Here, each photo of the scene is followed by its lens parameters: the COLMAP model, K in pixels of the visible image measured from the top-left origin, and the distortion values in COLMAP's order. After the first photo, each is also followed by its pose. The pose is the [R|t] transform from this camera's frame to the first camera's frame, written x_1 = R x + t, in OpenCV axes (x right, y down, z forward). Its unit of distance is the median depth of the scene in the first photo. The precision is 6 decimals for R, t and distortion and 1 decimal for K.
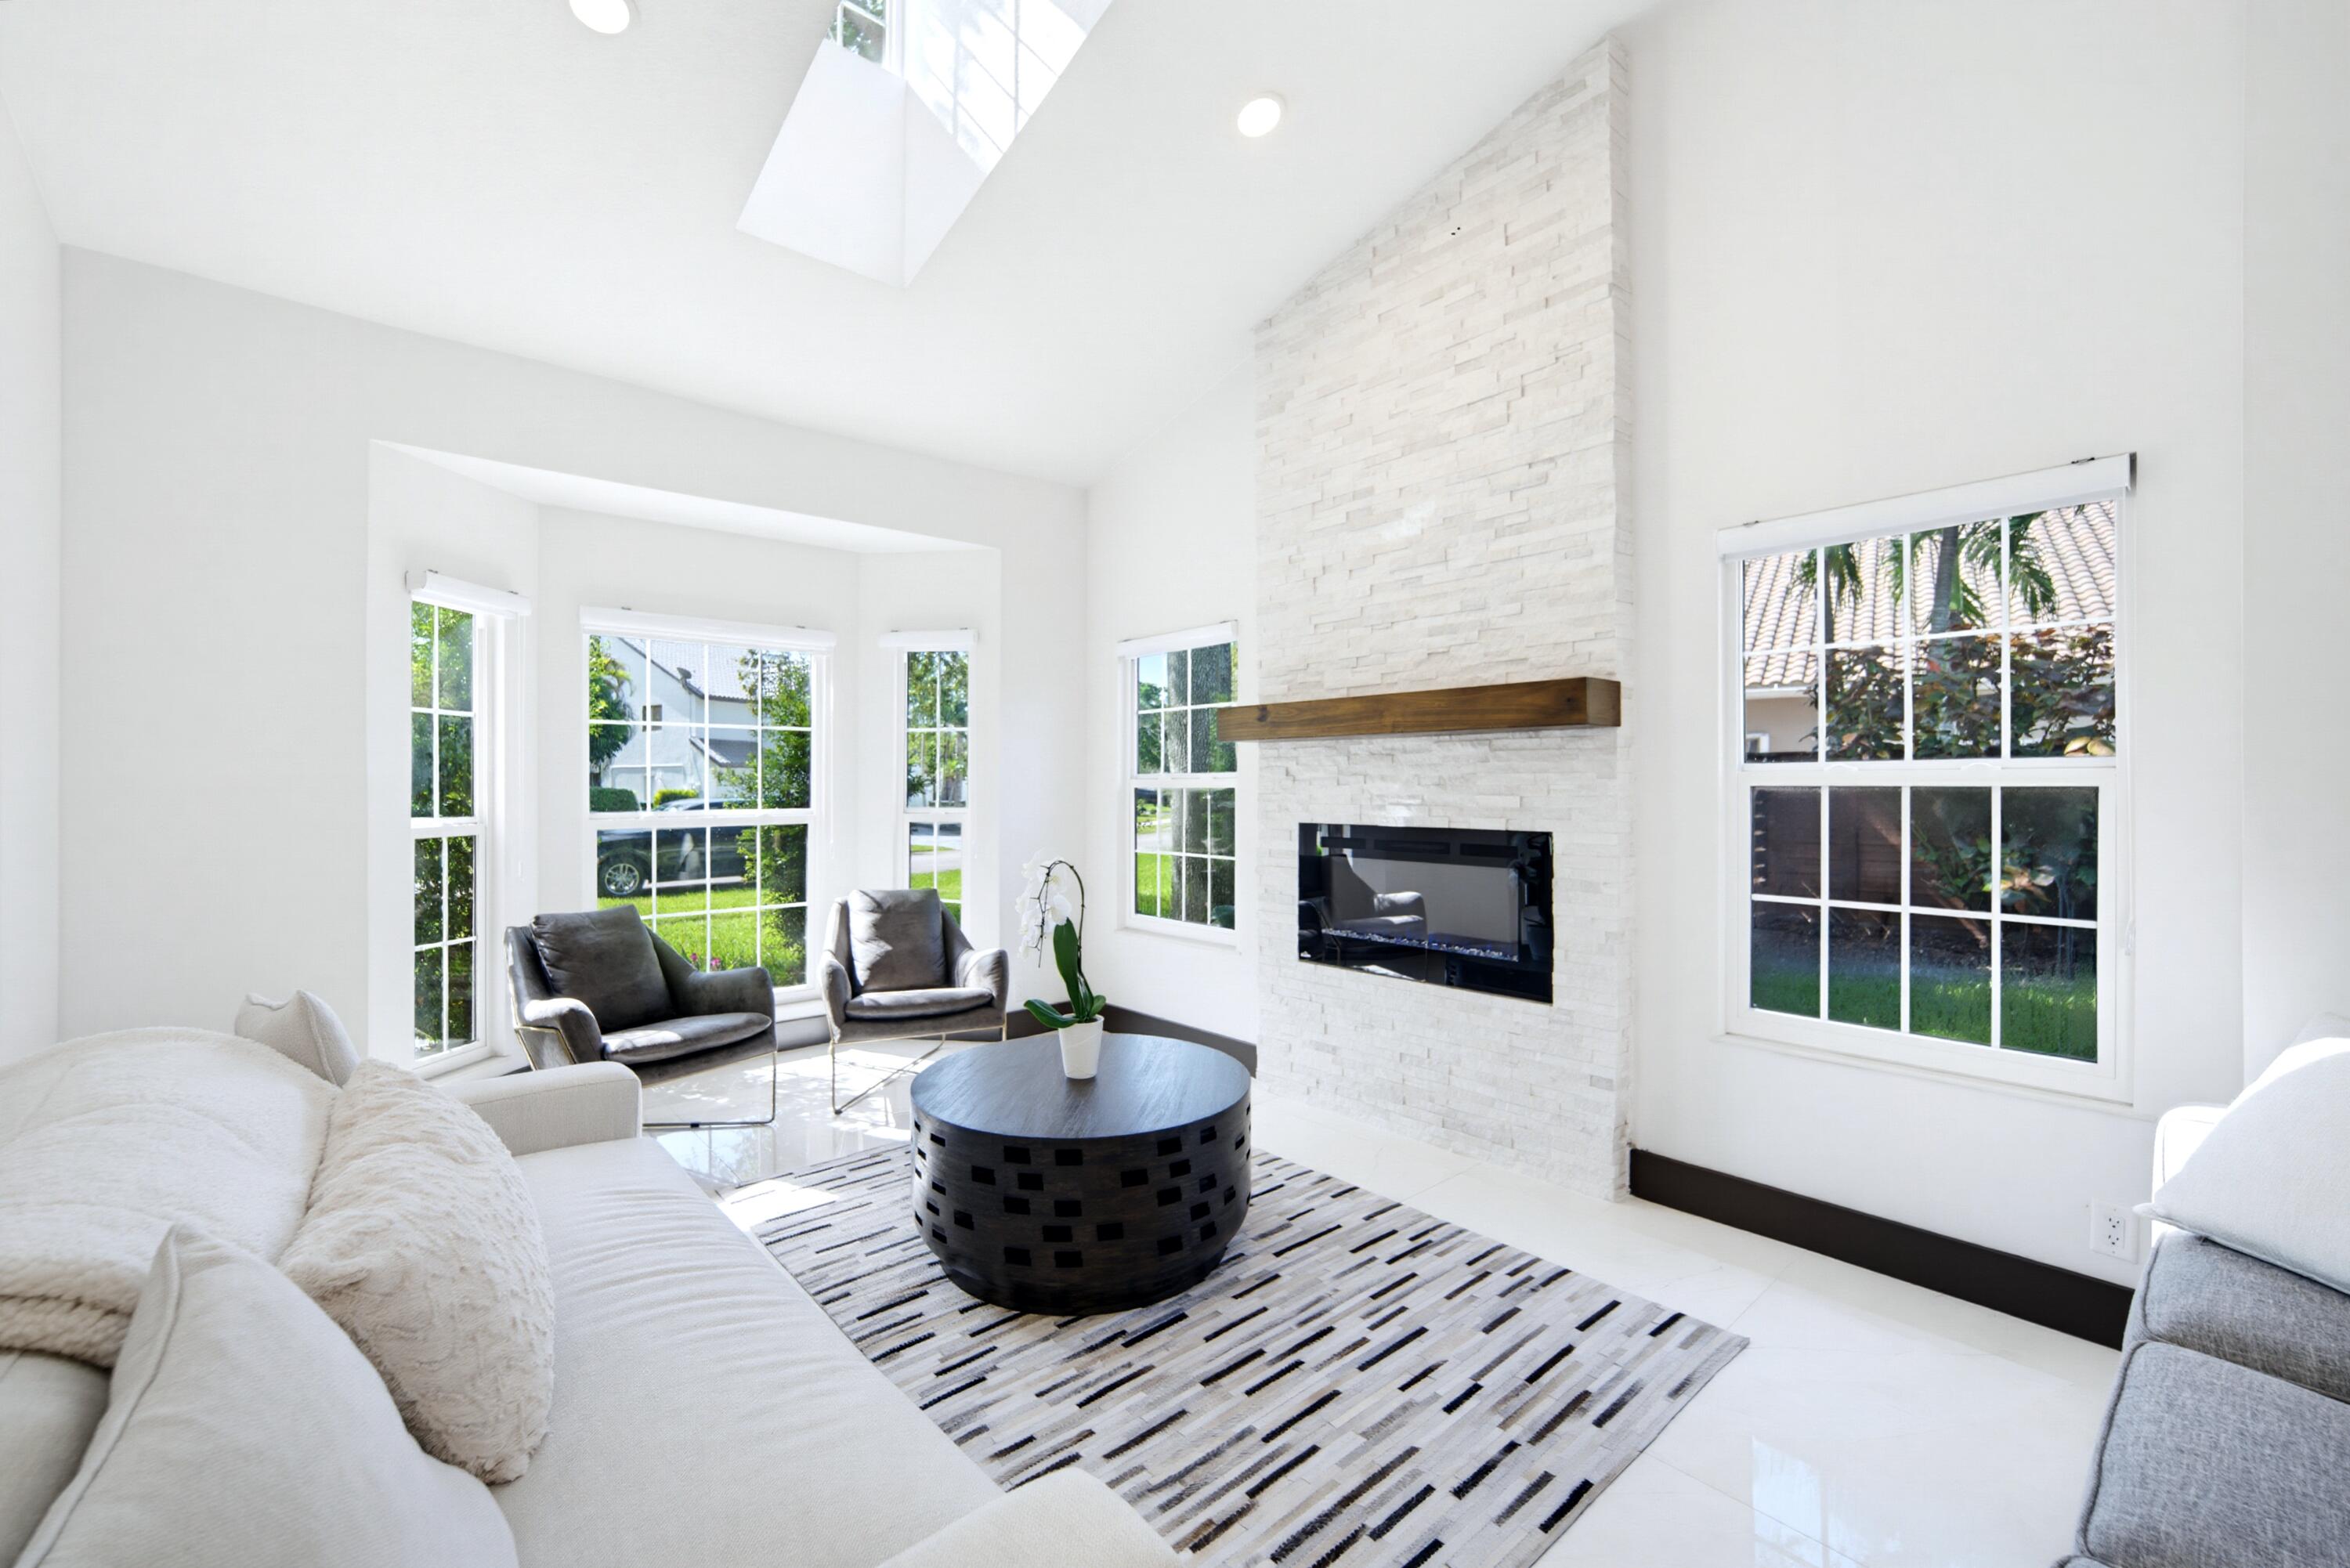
lens RADIAL K [[1021.4, 0, 1179.8], [0, 1021.4, 781.1], [0, 0, 1]] dist [-0.002483, 0.000772]
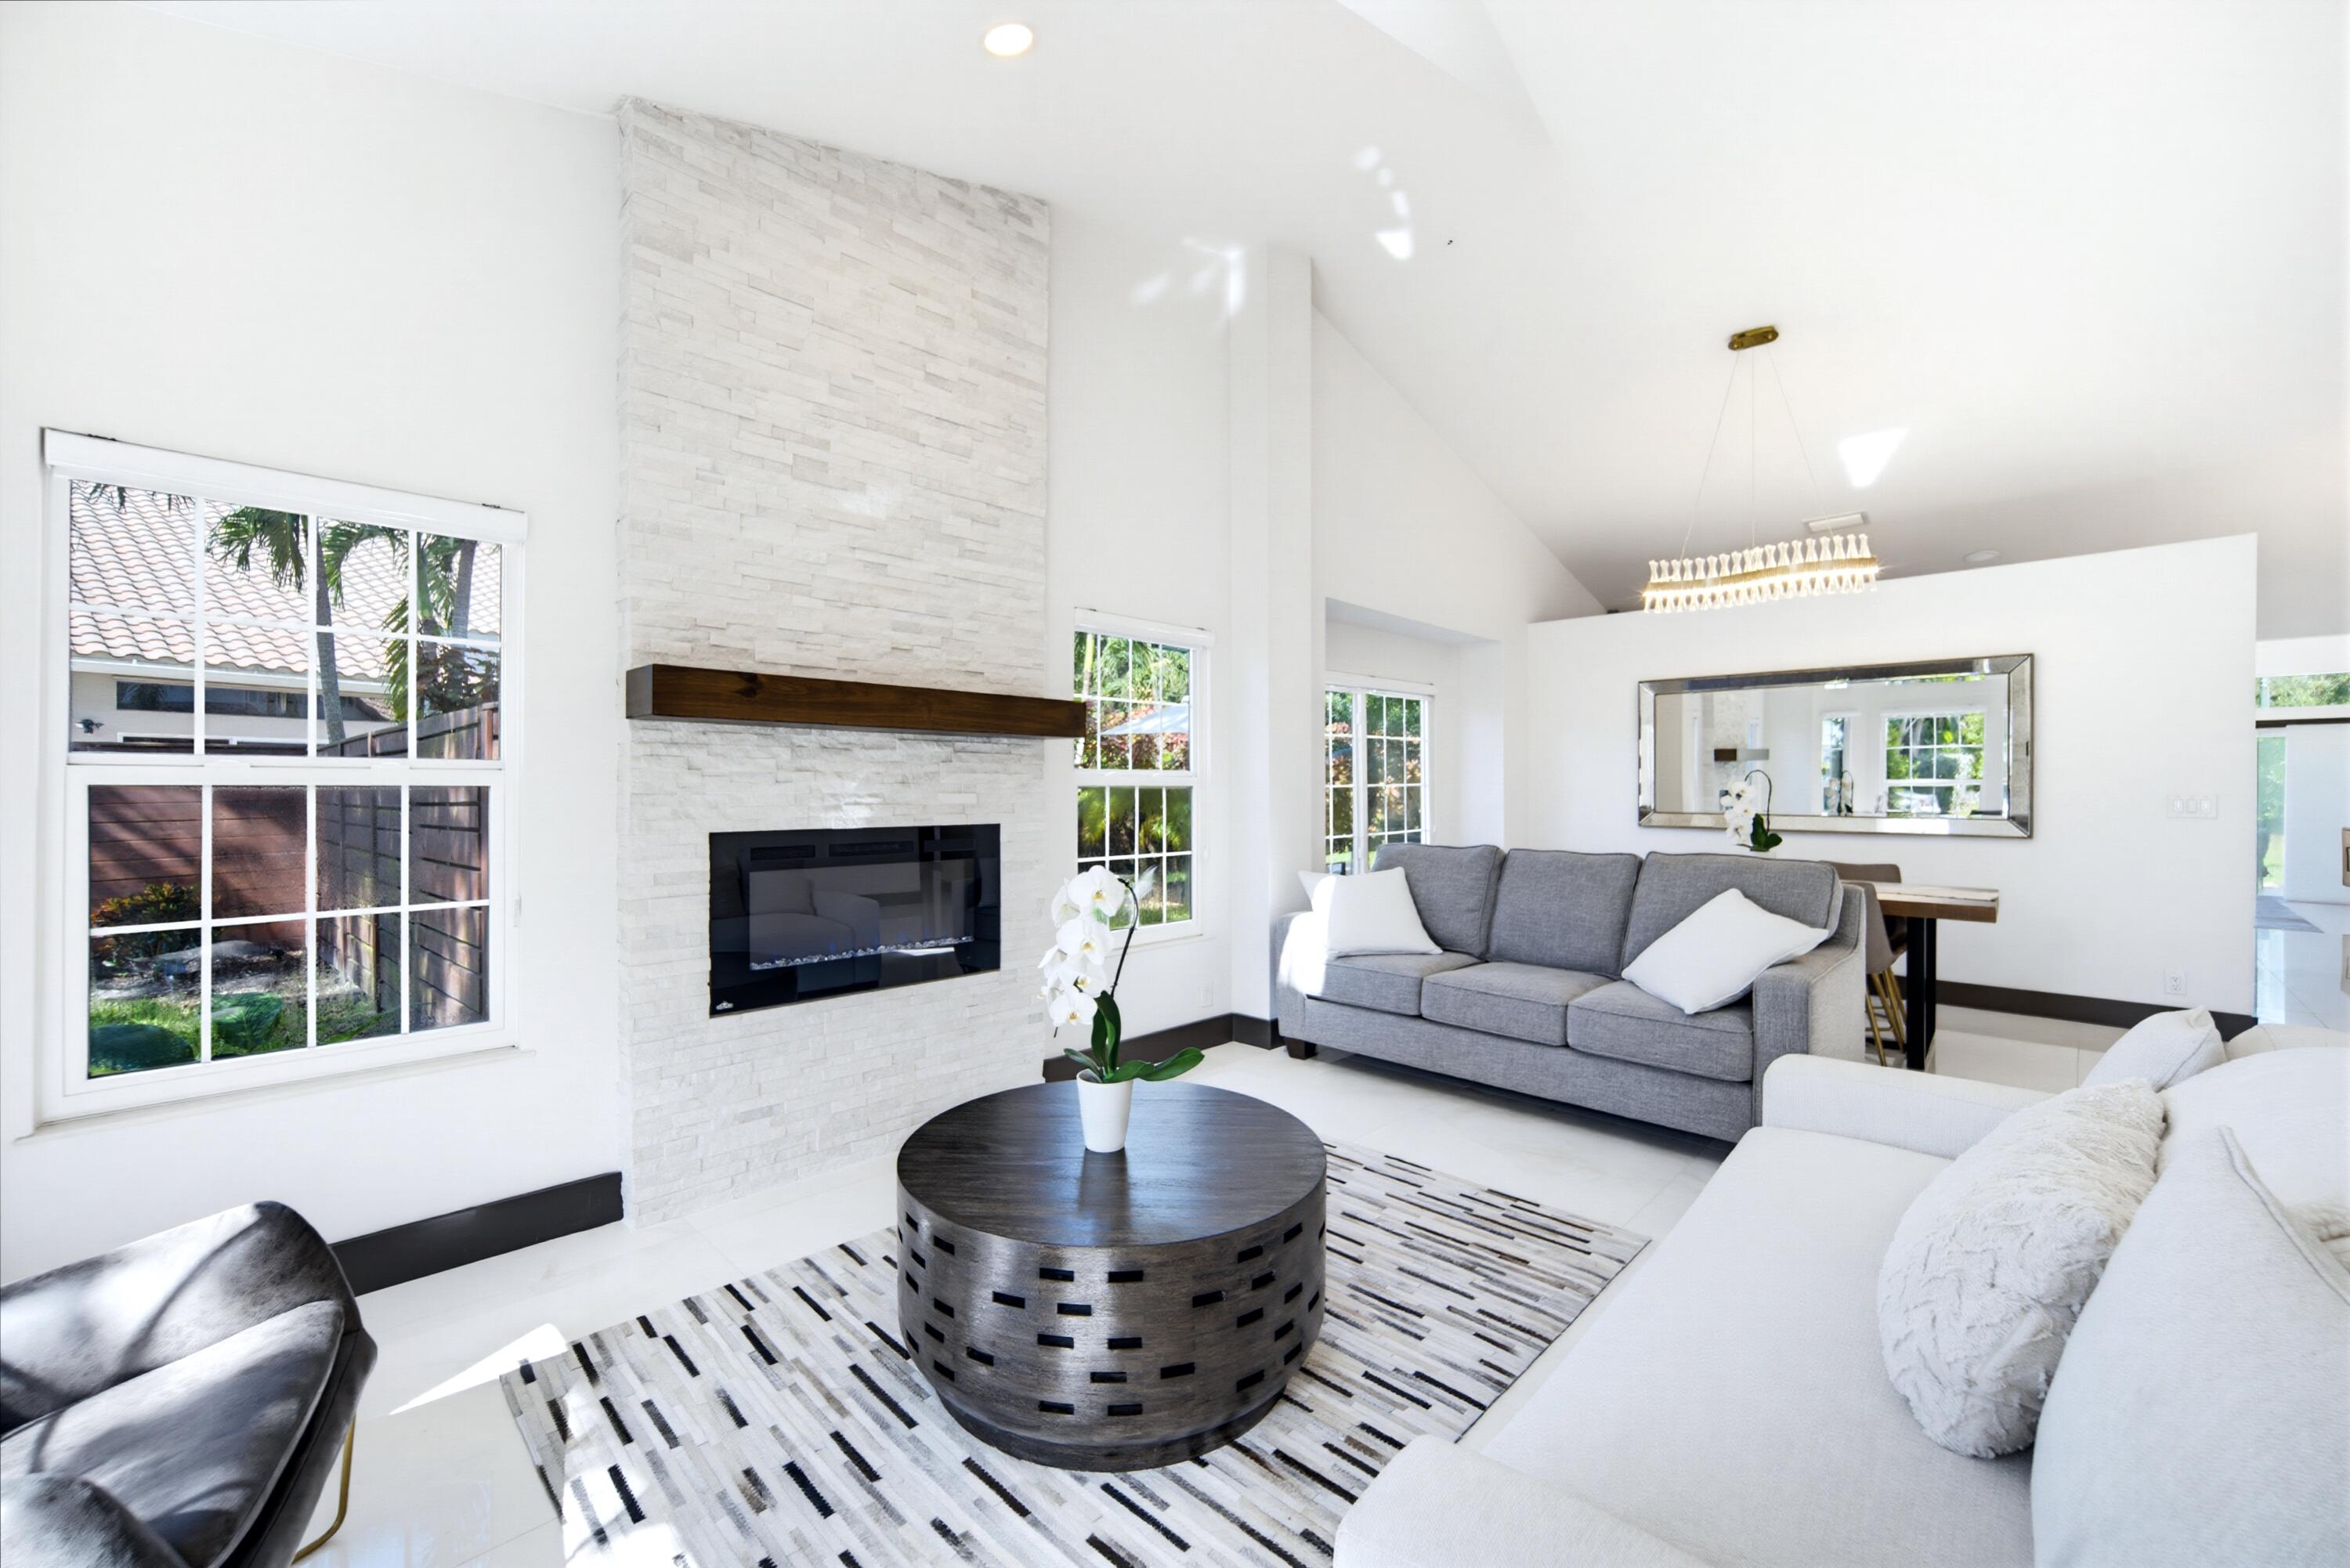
lens RADIAL K [[931.0, 0, 1179.1], [0, 931.0, 787.5], [0, 0, 1]] dist [0.000608, 0.000801]
pose [[-0.102257, -0.000169, 0.994758, -0.645601], [-0.005775, 0.999983, -0.000424, 0.006617], [-0.994741, -0.005788, -0.102256, 0.795379]]
